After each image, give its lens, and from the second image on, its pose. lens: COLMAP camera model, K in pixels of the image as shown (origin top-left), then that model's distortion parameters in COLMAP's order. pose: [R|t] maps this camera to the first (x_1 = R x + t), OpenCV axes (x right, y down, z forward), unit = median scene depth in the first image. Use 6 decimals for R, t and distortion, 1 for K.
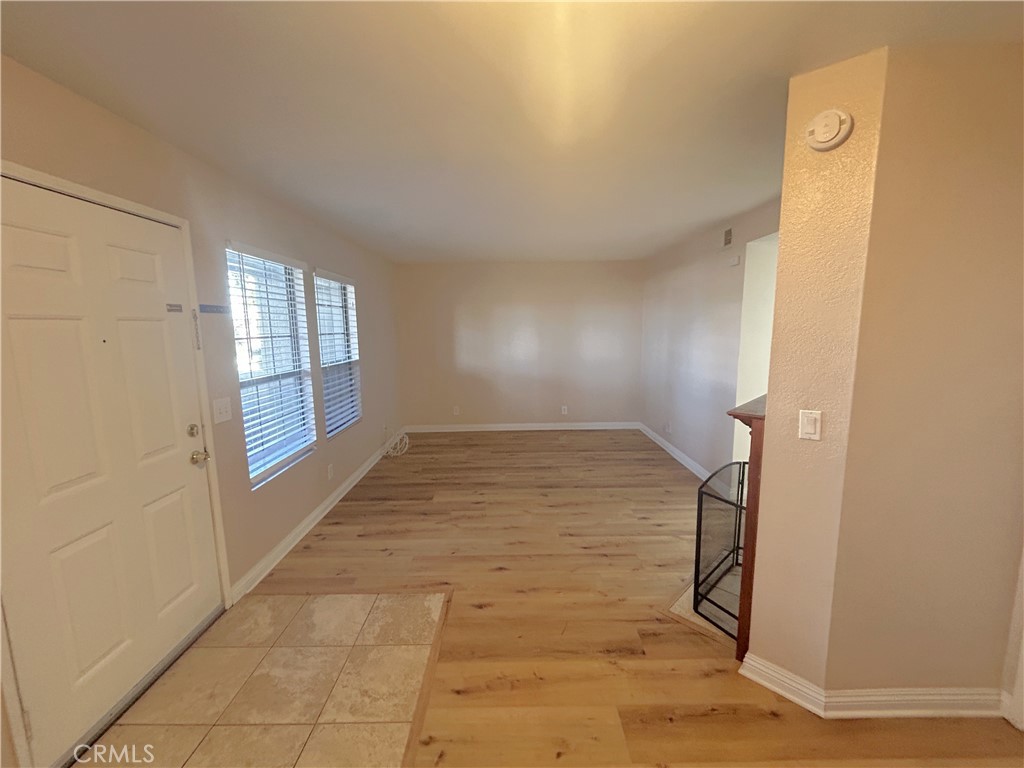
lens RADIAL K [[416.6, 0, 511.6], [0, 416.6, 381.6], [0, 0, 1]] dist [-0.004869, 0.002329]
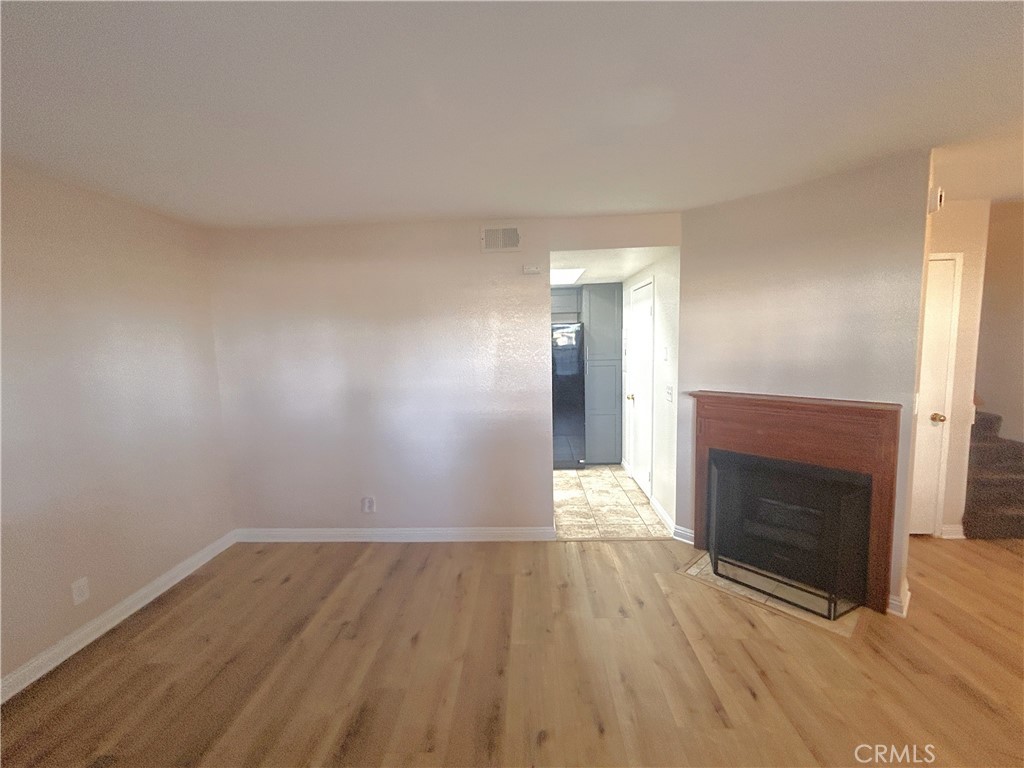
lens RADIAL K [[416.6, 0, 509.8], [0, 416.6, 382.0], [0, 0, 1]] dist [-0.004869, 0.002329]
pose [[0.043117, -0.089732, 0.995032, -0.351106], [0.157674, 0.984088, 0.081913, -0.141860], [-0.986549, 0.153359, 0.056580, 1.064960]]
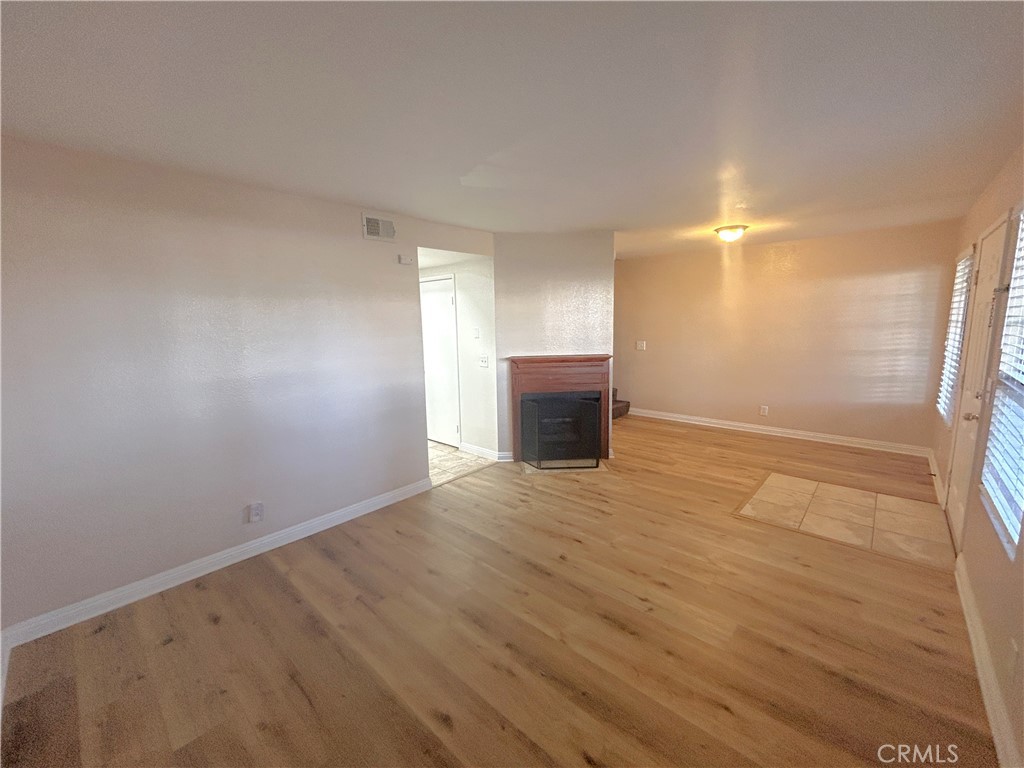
lens RADIAL K [[416.6, 0, 512.2], [0, 416.6, 382.1], [0, 0, 1]] dist [-0.004869, 0.002329]
pose [[-0.739475, -0.069882, 0.669547, -0.348334], [0.120415, 0.964826, 0.233692, -0.216146], [-0.662327, 0.253433, -0.705050, 1.657989]]
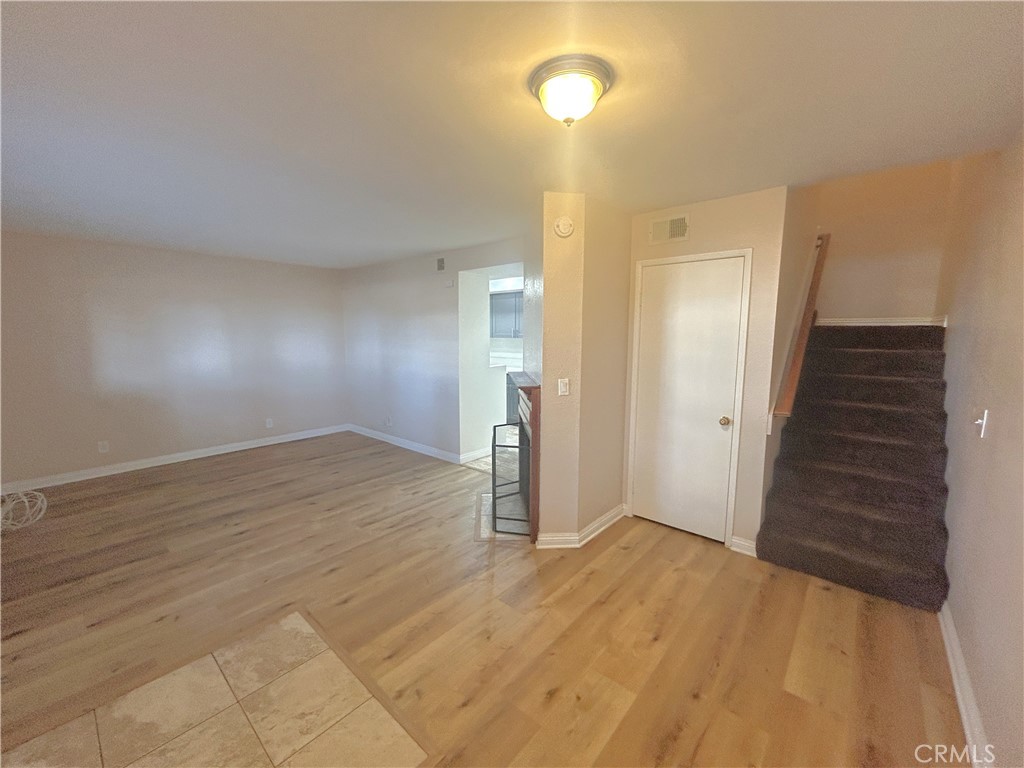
lens RADIAL K [[416.6, 0, 512.4], [0, 416.6, 380.2], [0, 0, 1]] dist [-0.004869, 0.002329]
pose [[0.657420, -0.074779, 0.749805, -0.359963], [0.090358, 0.995707, 0.020078, 0.008819], [-0.748087, 0.054552, 0.661355, -0.011045]]
